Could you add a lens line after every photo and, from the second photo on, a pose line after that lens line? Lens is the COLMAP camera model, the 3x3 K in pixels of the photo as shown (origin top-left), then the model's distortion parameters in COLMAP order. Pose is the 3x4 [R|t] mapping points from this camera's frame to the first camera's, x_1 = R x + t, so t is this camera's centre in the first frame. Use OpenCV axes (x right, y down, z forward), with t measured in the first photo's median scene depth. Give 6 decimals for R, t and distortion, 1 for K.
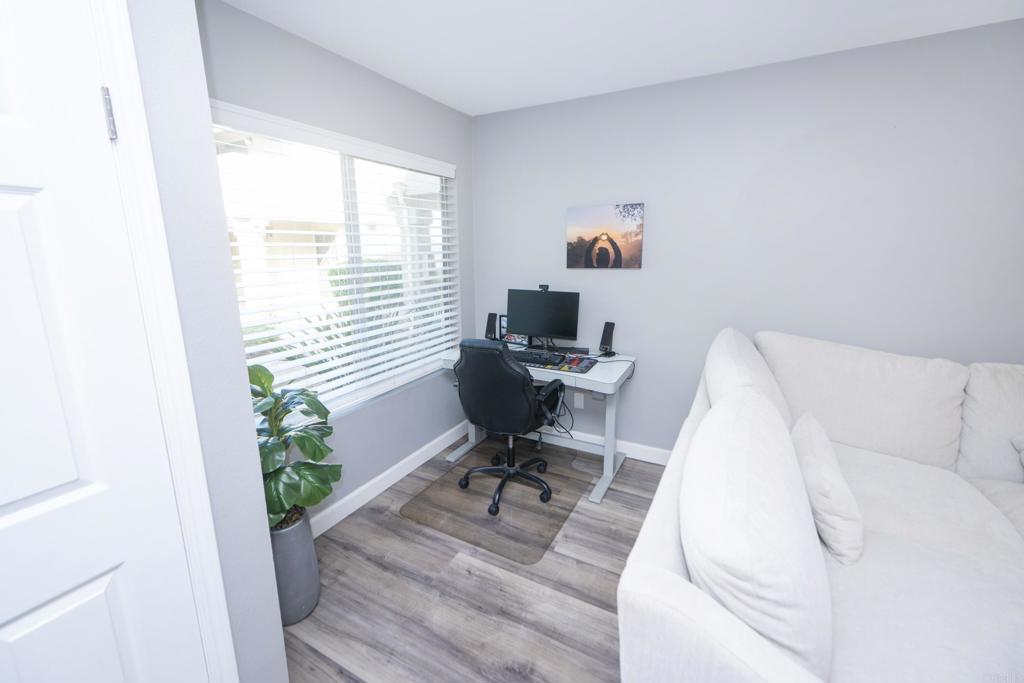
lens RADIAL K [[420.9, 0, 509.0], [0, 420.9, 331.8], [0, 0, 1]] dist [0.000001, 0.000171]
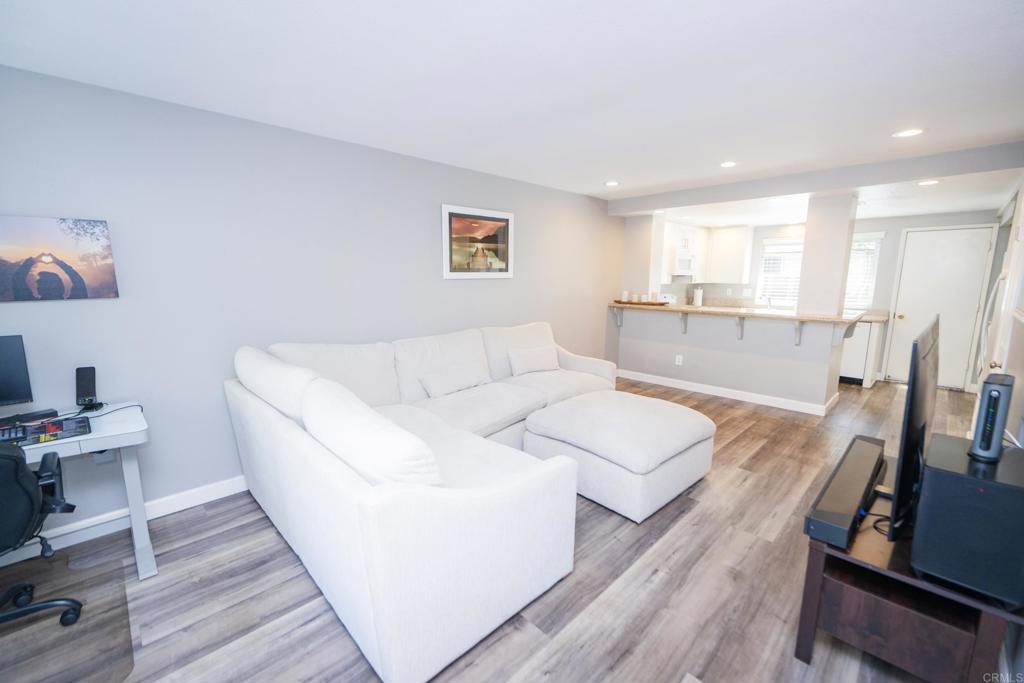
lens RADIAL K [[422.9, 0, 512.0], [0, 422.9, 341.5], [0, 0, 1]] dist [0.000769, 0.000210]
pose [[0.294635, -0.141640, 0.945055, -0.282154], [0.181306, 0.979277, 0.090244, 0.003646], [-0.938253, 0.144755, 0.314210, -0.000445]]
